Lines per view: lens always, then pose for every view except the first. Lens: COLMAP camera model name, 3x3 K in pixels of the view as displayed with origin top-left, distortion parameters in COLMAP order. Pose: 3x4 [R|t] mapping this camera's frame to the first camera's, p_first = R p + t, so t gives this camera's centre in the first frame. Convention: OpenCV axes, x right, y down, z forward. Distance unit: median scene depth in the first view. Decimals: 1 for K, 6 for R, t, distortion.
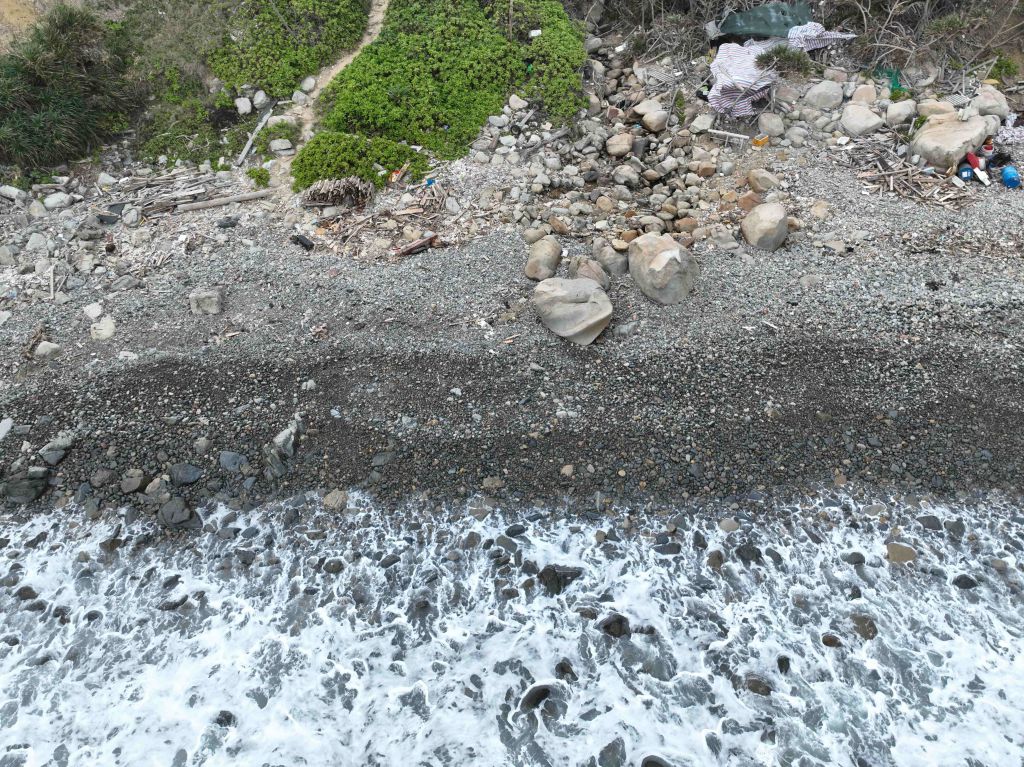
lens RADIAL K [[713.1, 0, 513.1], [0, 713.1, 386.1], [0, 0, 1]] dist [0.002383, 0.011239]
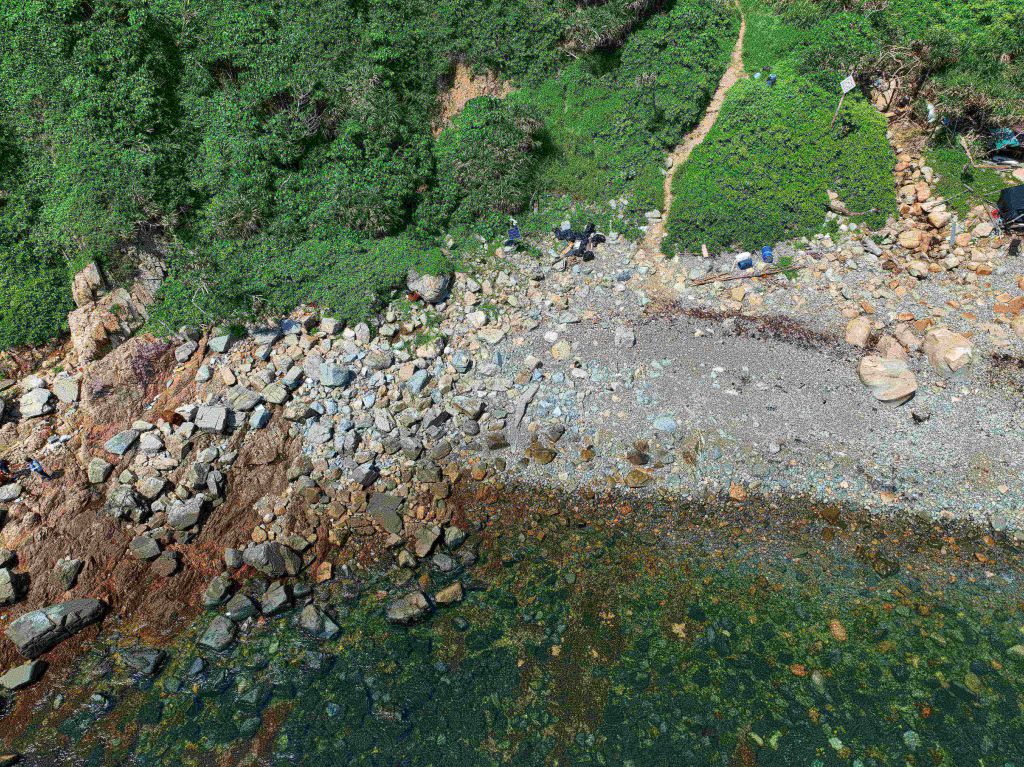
lens RADIAL K [[713.1, 0, 511.1], [0, 713.1, 378.4], [0, 0, 1]] dist [0.002383, 0.011239]
pose [[0.981277, 0.141462, -0.130708, -0.368741], [-0.131827, 0.988065, 0.079677, -0.099766], [0.140419, -0.060954, 0.988214, -0.412199]]
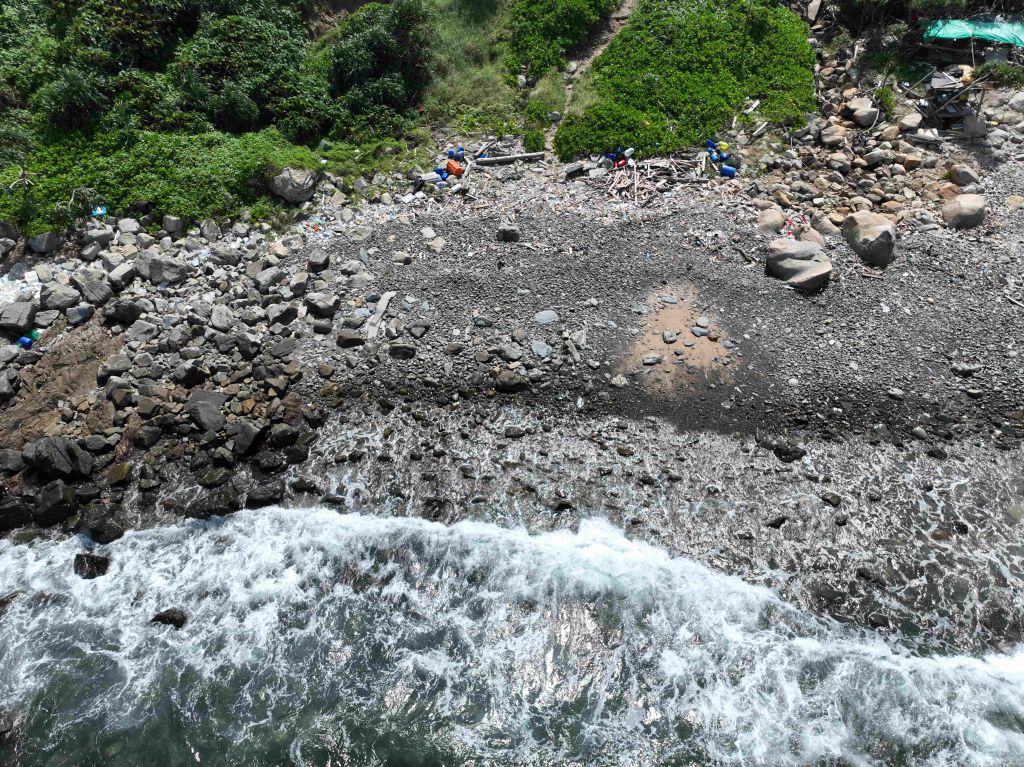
lens RADIAL K [[713.1, 0, 512.1], [0, 713.1, 387.9], [0, 0, 1]] dist [0.002383, 0.011239]
pose [[0.985211, 0.116204, -0.125922, -0.181805], [-0.111865, 0.992876, 0.041027, 0.089490], [0.129792, -0.026334, 0.991191, -0.254704]]
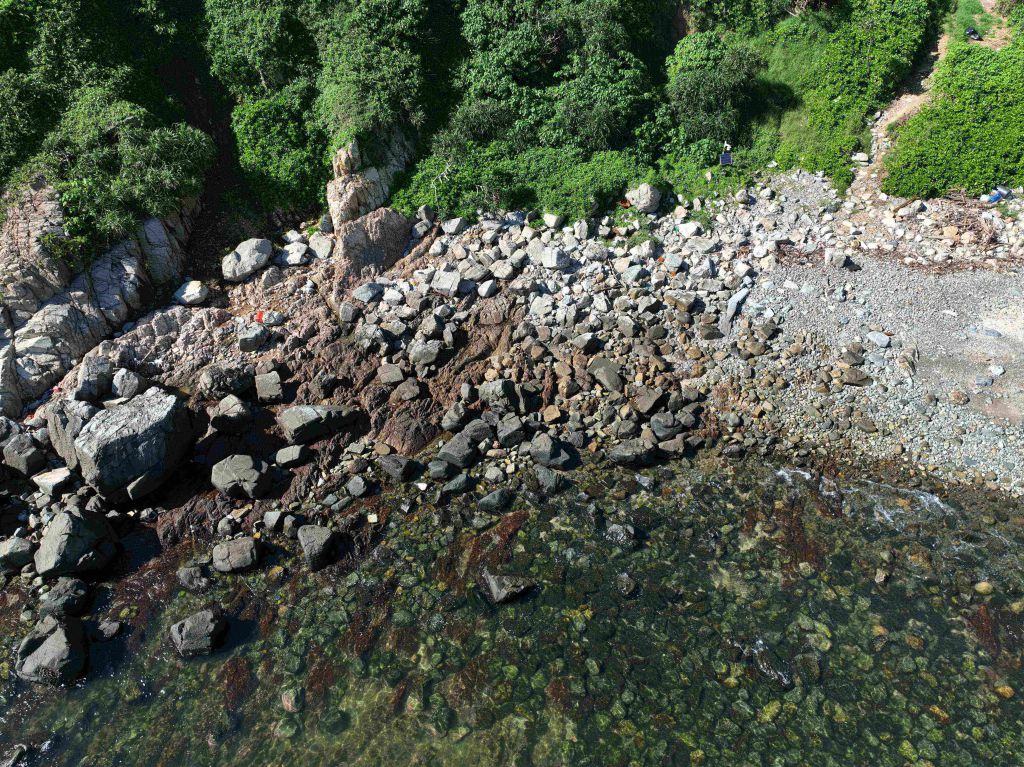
lens RADIAL K [[713.1, 0, 515.7], [0, 713.1, 382.3], [0, 0, 1]] dist [0.002383, 0.011239]
pose [[0.939283, 0.238585, -0.246626, -0.509537], [-0.235272, 0.970966, 0.043265, 0.188374], [0.249788, 0.017386, 0.968144, -0.517767]]
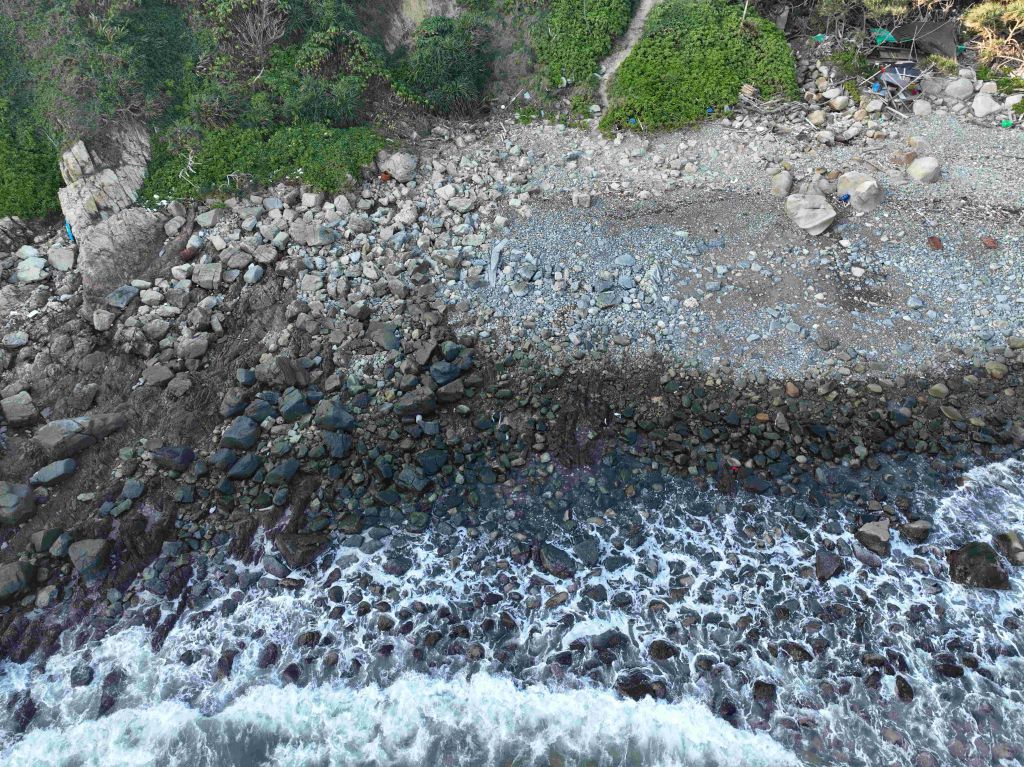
lens RADIAL K [[713.1, 0, 511.4], [0, 713.1, 384.6], [0, 0, 1]] dist [0.002383, 0.011239]
pose [[0.997308, 0.057722, -0.045222, -0.397835], [-0.057126, 0.998264, 0.014368, 0.238468], [0.045972, -0.011746, 0.998874, -0.538543]]
